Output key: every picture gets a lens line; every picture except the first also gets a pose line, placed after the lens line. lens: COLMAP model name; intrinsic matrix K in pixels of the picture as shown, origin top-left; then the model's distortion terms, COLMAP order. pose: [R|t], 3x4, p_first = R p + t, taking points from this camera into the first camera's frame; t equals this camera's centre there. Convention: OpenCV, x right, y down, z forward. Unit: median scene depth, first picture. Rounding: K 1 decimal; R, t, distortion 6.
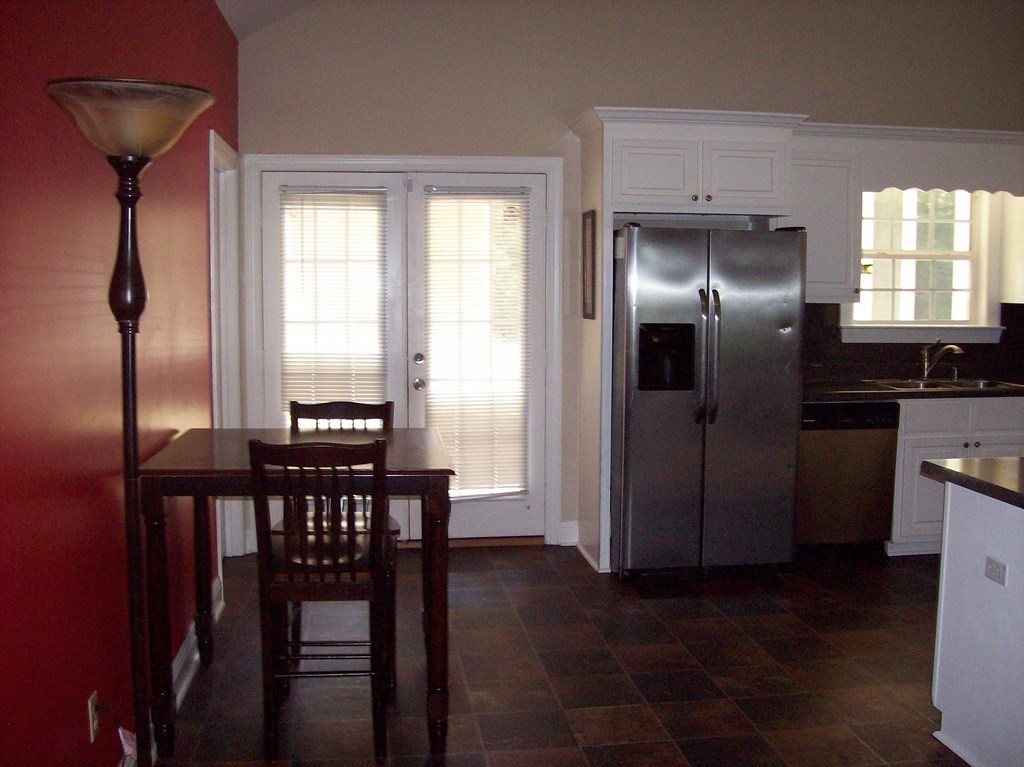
lens RADIAL K [[1111.8, 0, 509.3], [0, 1111.8, 381.5], [0, 0, 1]] dist [-0.136648, 0.000000]
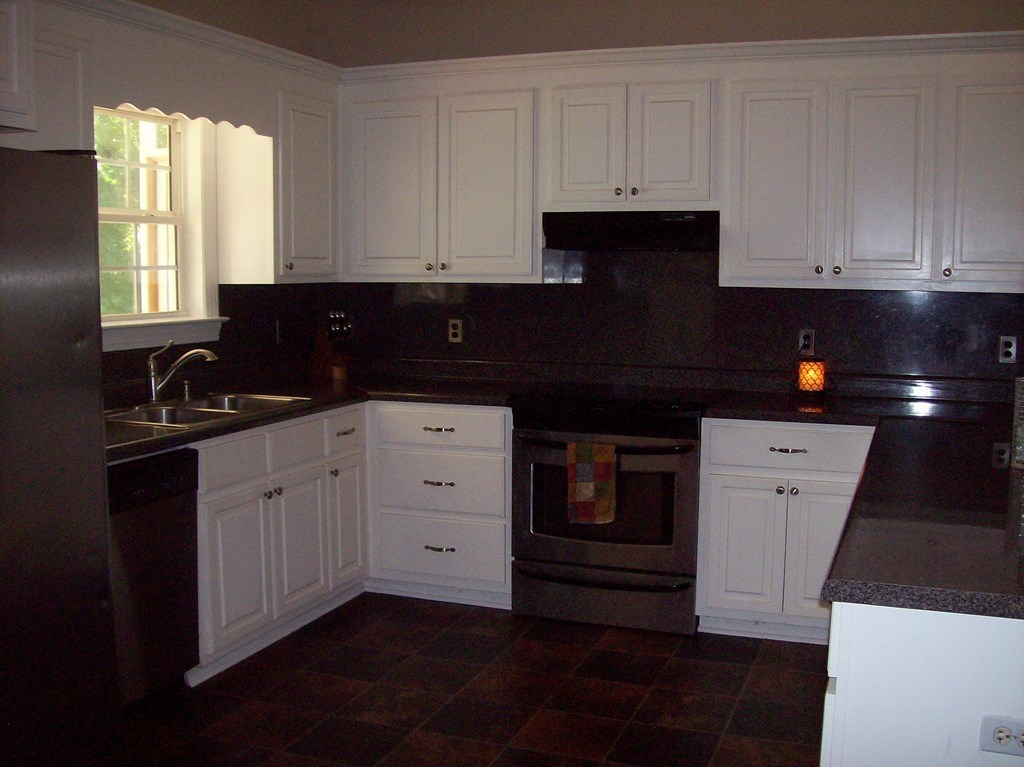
lens RADIAL K [[1111.8, 0, 515.2], [0, 1111.8, 388.4], [0, 0, 1]] dist [-0.136648, 0.000000]
pose [[0.485673, -0.095846, 0.868870, -0.109387], [0.078110, 0.994753, 0.066070, -0.045229], [-0.870644, 0.035779, 0.490611, 0.578920]]
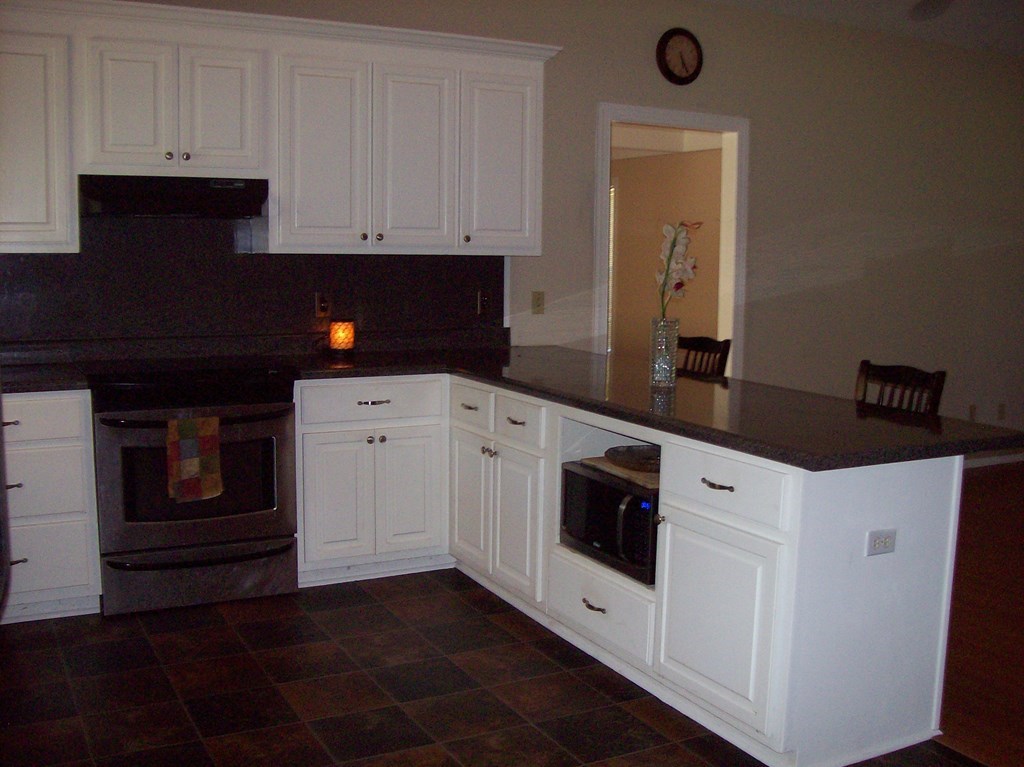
lens RADIAL K [[1111.8, 0, 517.4], [0, 1111.8, 376.6], [0, 0, 1]] dist [-0.136648, 0.000000]
pose [[-0.342913, -0.123944, 0.931154, -0.174830], [0.067424, 0.985453, 0.156002, -0.081062], [-0.936944, 0.116277, -0.329568, 0.969580]]
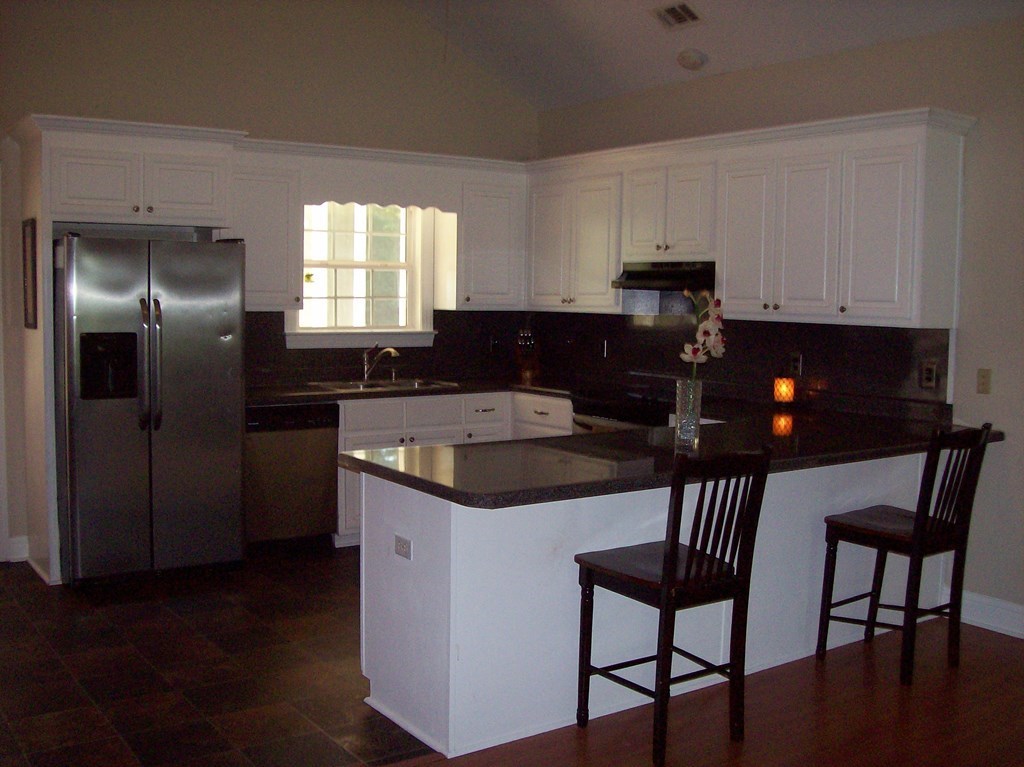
lens RADIAL K [[1111.8, 0, 514.2], [0, 1111.8, 382.2], [0, 0, 1]] dist [-0.136648, 0.000000]
pose [[0.890869, -0.027158, 0.453447, 0.018556], [0.029970, 0.999550, 0.000984, 0.003008], [-0.453270, 0.012713, 0.891283, -0.050683]]
